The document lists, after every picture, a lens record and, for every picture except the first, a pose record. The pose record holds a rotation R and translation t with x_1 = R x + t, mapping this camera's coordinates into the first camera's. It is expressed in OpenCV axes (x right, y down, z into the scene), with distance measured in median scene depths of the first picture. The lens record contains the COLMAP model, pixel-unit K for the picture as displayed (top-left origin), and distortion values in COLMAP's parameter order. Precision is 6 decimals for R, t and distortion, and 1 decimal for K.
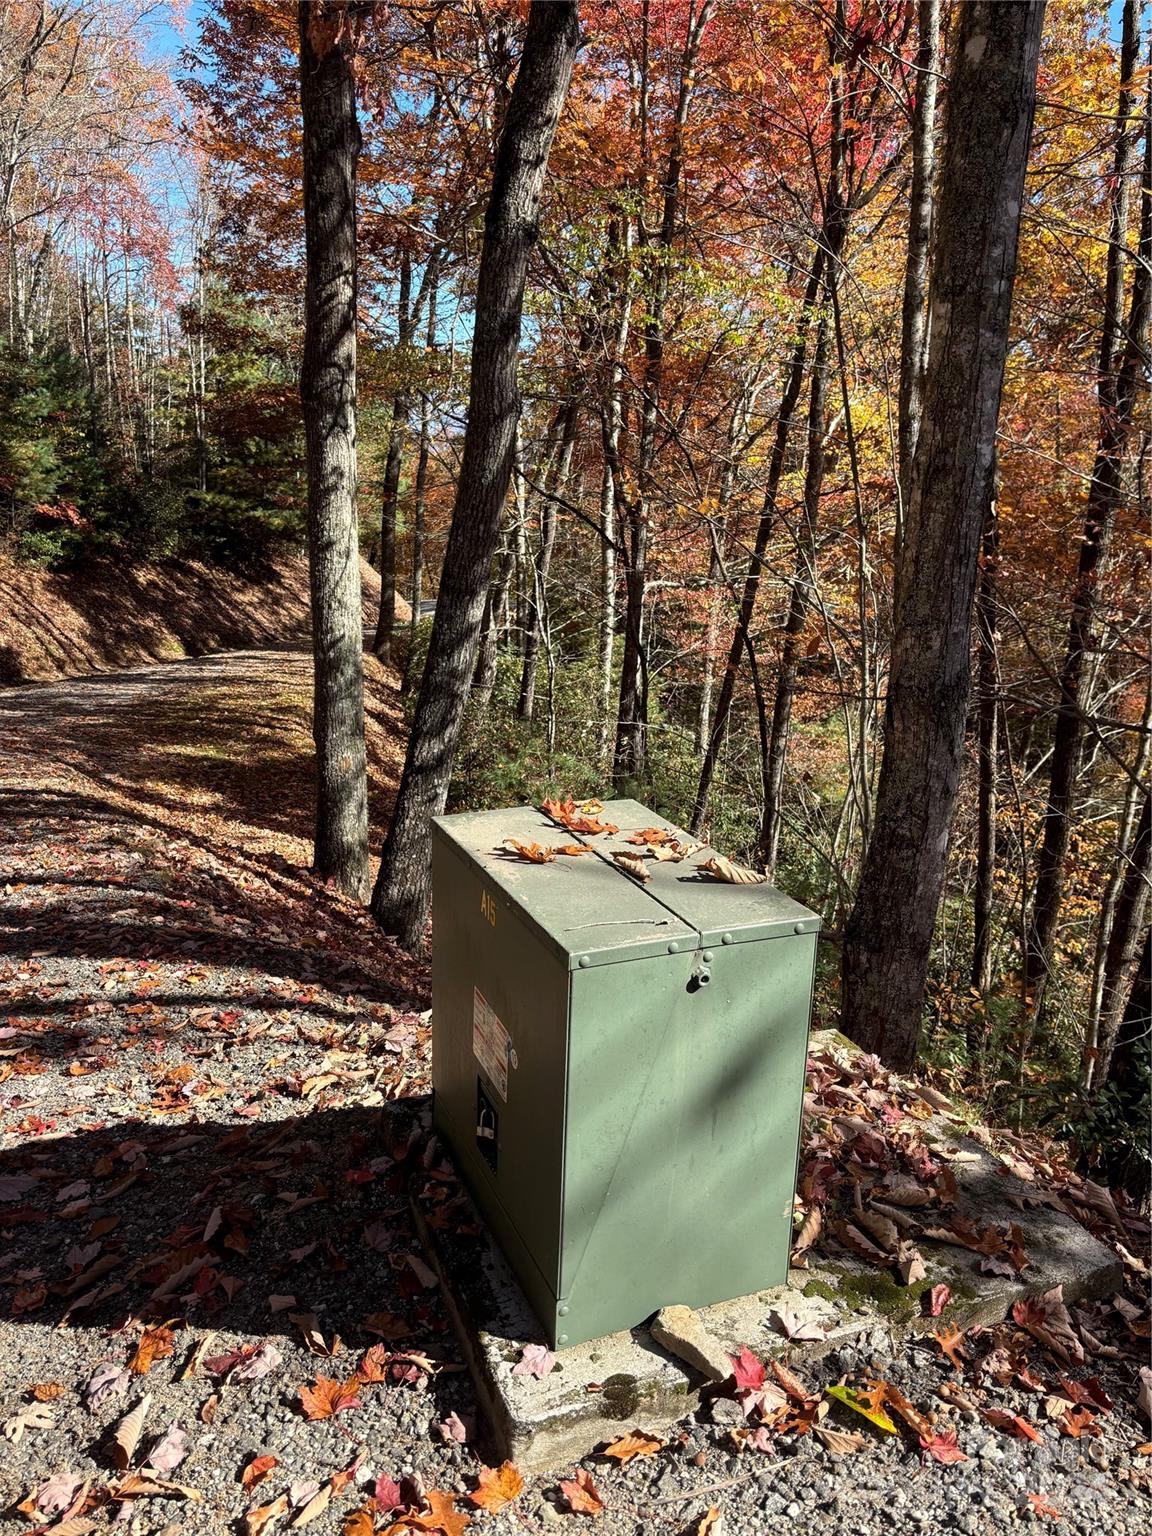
lens RADIAL K [[1158.8, 0, 565.9], [0, 1158.8, 772.4], [0, 0, 1]] dist [0.030048, -0.037037]
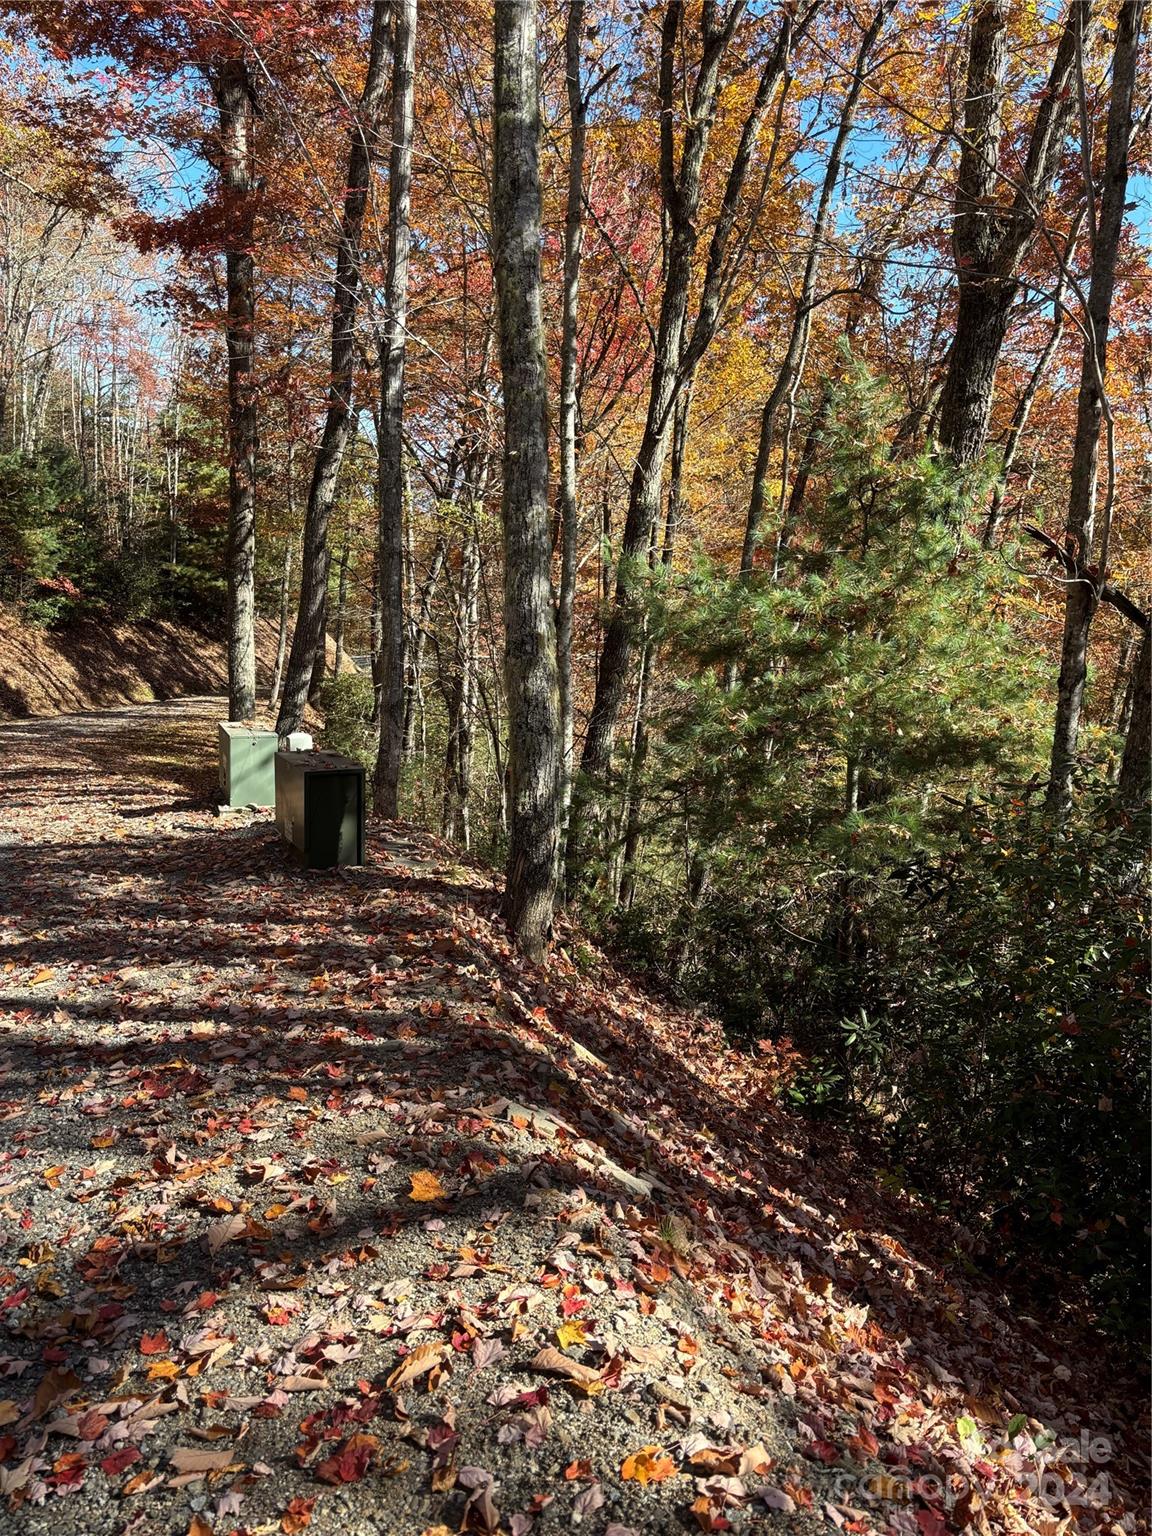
lens RADIAL K [[1158.8, 0, 574.1], [0, 1158.8, 774.4], [0, 0, 1]] dist [0.030048, -0.037037]
pose [[0.999147, 0.020514, 0.035831, 0.086164], [-0.018840, 0.998743, -0.046443, 0.032272], [-0.036738, 0.045729, 0.998278, -0.281122]]
